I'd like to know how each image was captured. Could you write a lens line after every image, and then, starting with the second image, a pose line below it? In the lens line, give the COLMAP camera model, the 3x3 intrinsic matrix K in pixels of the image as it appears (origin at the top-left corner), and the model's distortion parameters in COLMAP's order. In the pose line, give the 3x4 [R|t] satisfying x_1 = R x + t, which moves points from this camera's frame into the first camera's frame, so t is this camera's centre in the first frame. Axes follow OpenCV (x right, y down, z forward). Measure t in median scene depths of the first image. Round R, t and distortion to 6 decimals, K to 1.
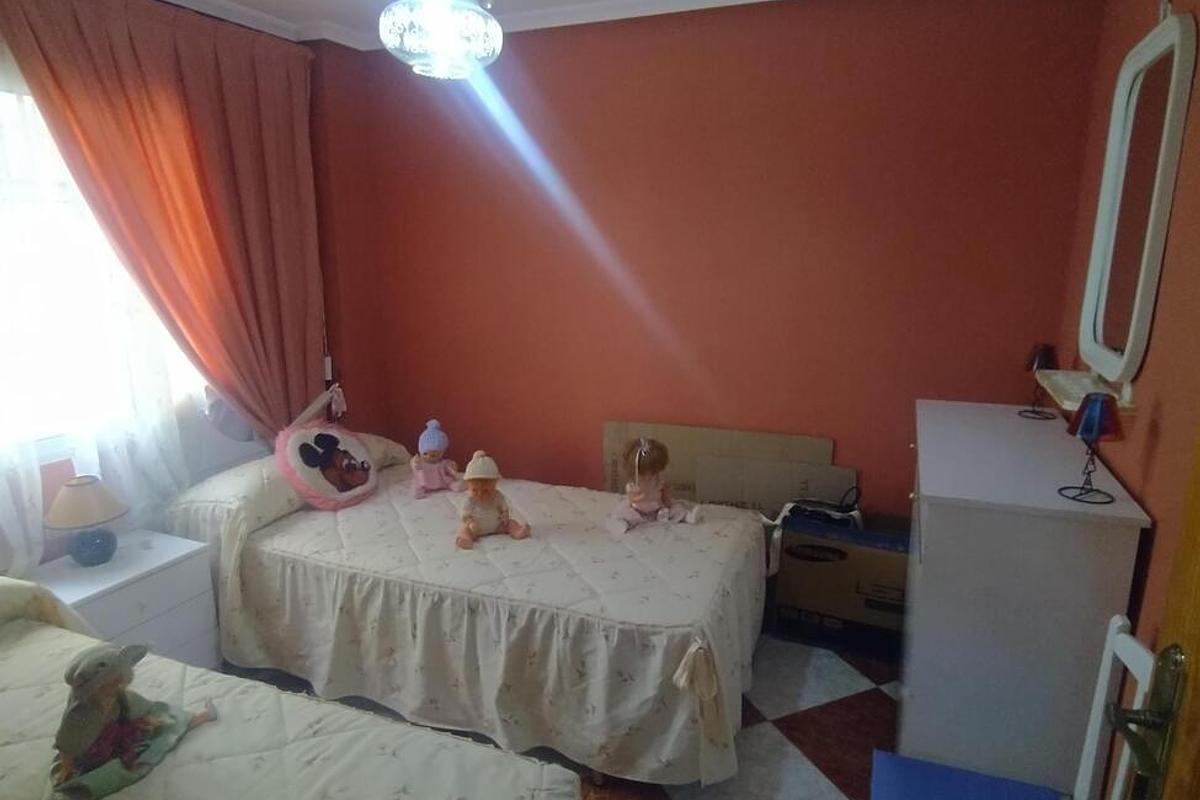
lens RADIAL K [[735.9, 0, 612.7], [0, 735.9, 409.7], [0, 0, 1]] dist [-0.035465, 0.020082]
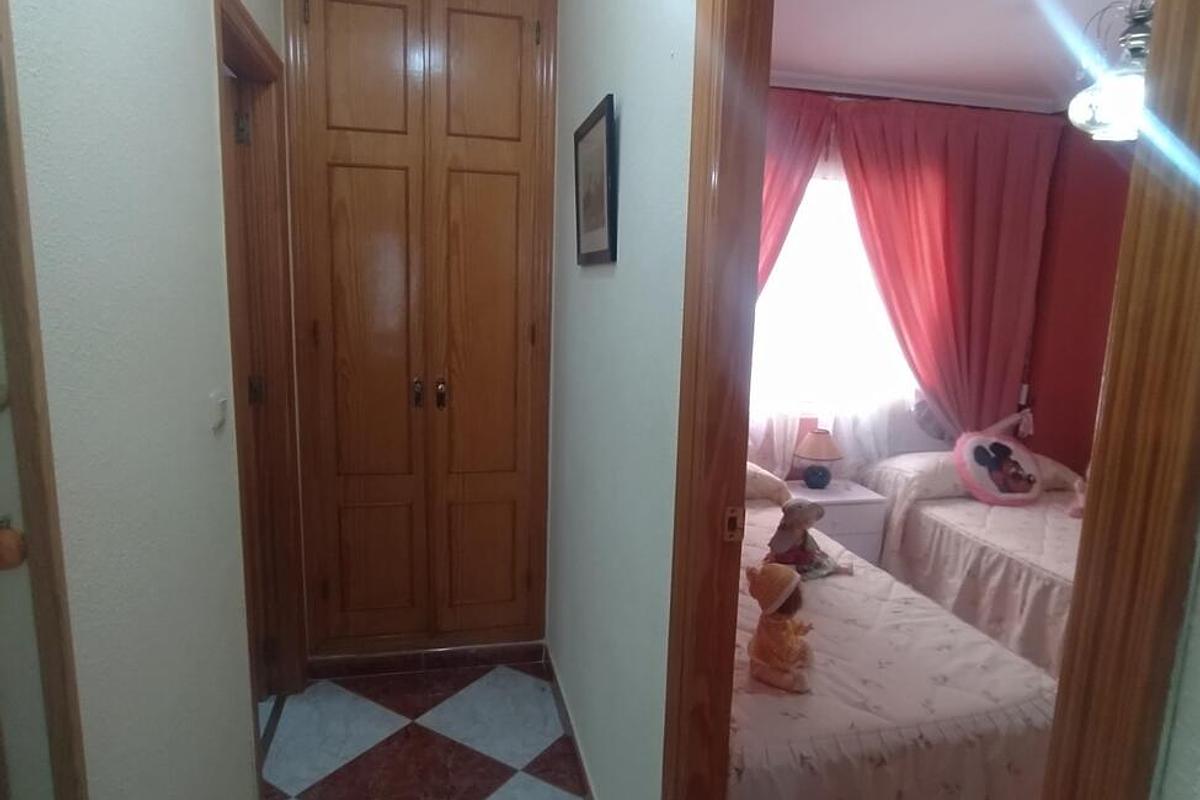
lens RADIAL K [[735.9, 0, 612.7], [0, 735.9, 409.7], [0, 0, 1]] dist [-0.035465, 0.020082]
pose [[0.571487, 0.150045, -0.806777, 0.215778], [-0.212467, 0.976672, 0.031140, 0.090189], [0.792629, 0.153618, 0.590035, -0.215763]]
